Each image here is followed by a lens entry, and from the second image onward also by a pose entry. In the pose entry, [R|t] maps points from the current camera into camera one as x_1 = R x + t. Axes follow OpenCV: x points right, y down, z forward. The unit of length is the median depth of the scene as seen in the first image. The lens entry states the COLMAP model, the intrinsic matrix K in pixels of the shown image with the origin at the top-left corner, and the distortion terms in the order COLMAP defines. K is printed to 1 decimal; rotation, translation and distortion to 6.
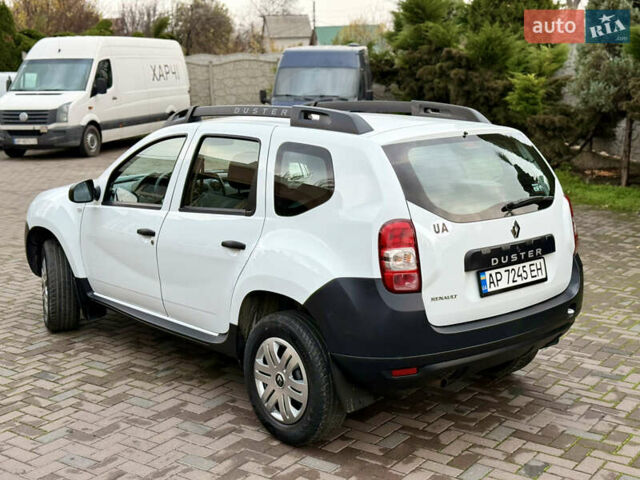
lens RADIAL K [[891.1, 0, 320.0], [0, 891.1, 240.0], [0, 0, 1]] dist [0.198236, -0.363216]
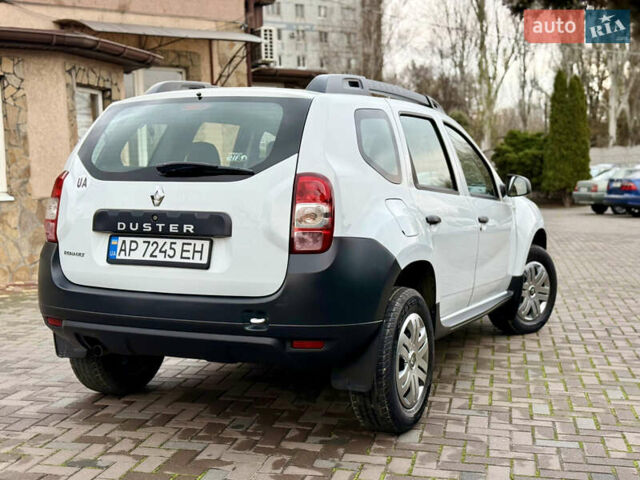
lens RADIAL K [[891.1, 0, 320.0], [0, 891.1, 240.0], [0, 0, 1]] dist [0.198236, -0.363216]
pose [[0.391146, 0.080386, -0.916811, 1.057235], [-0.171970, 0.985016, 0.012998, -0.008123], [0.904119, 0.152580, 0.399110, 0.787644]]
